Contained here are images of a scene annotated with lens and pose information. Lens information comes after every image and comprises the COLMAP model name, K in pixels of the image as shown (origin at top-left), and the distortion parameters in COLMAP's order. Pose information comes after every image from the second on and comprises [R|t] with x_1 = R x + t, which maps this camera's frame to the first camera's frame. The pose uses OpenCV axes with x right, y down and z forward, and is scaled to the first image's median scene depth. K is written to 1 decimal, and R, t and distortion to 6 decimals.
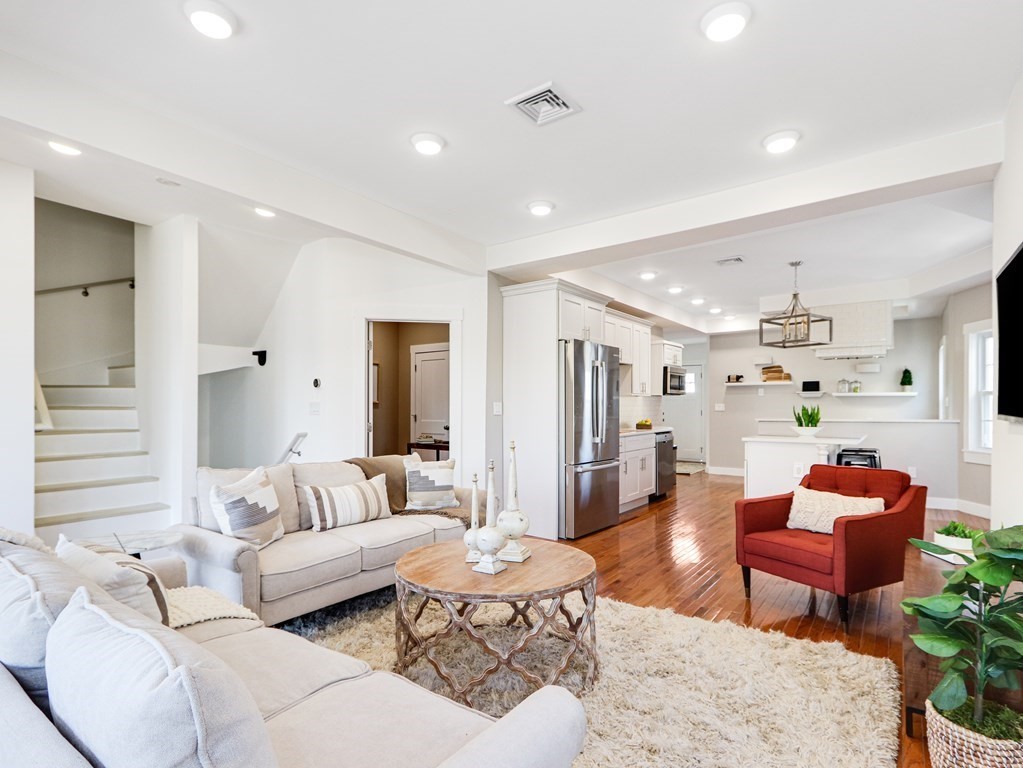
lens RADIAL K [[541.9, 0, 508.8], [0, 541.9, 405.2], [0, 0, 1]] dist [0.004622, 0.000009]
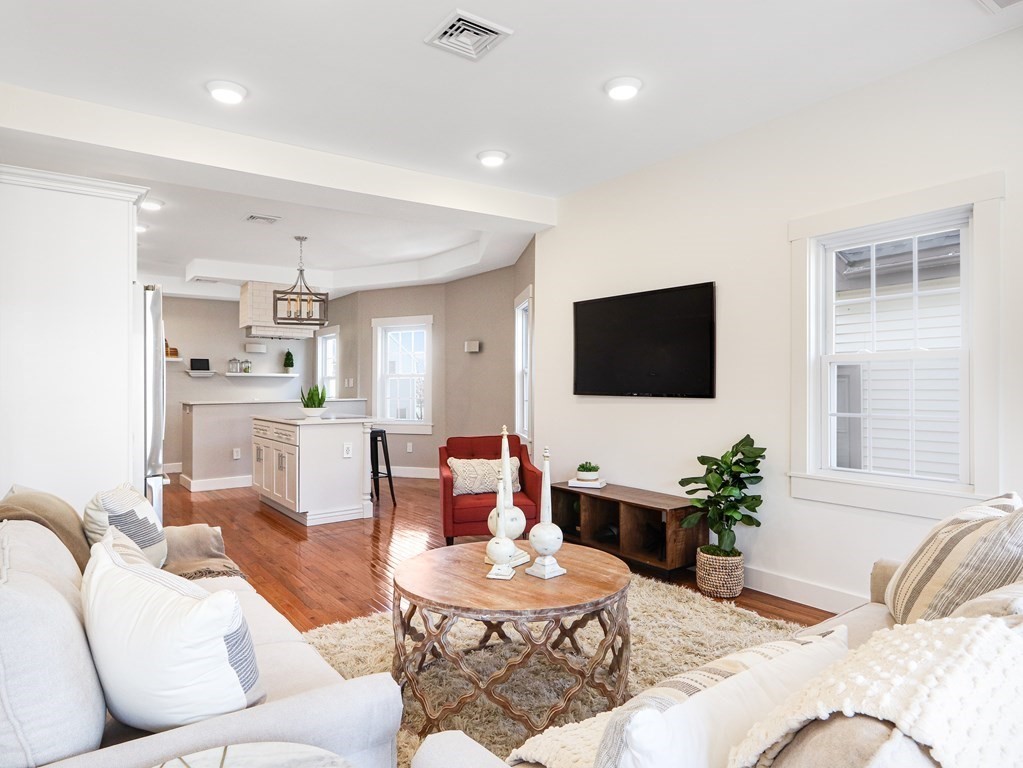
lens RADIAL K [[627.5, 0, 511.5], [0, 627.5, 384.0], [0, 0, 1]] dist [0.000967, 0.000459]
pose [[0.299531, 0.003282, 0.954081, -0.303198], [-0.000050, 0.999994, -0.003424, 0.000733], [-0.954087, 0.000978, 0.299529, 0.224311]]
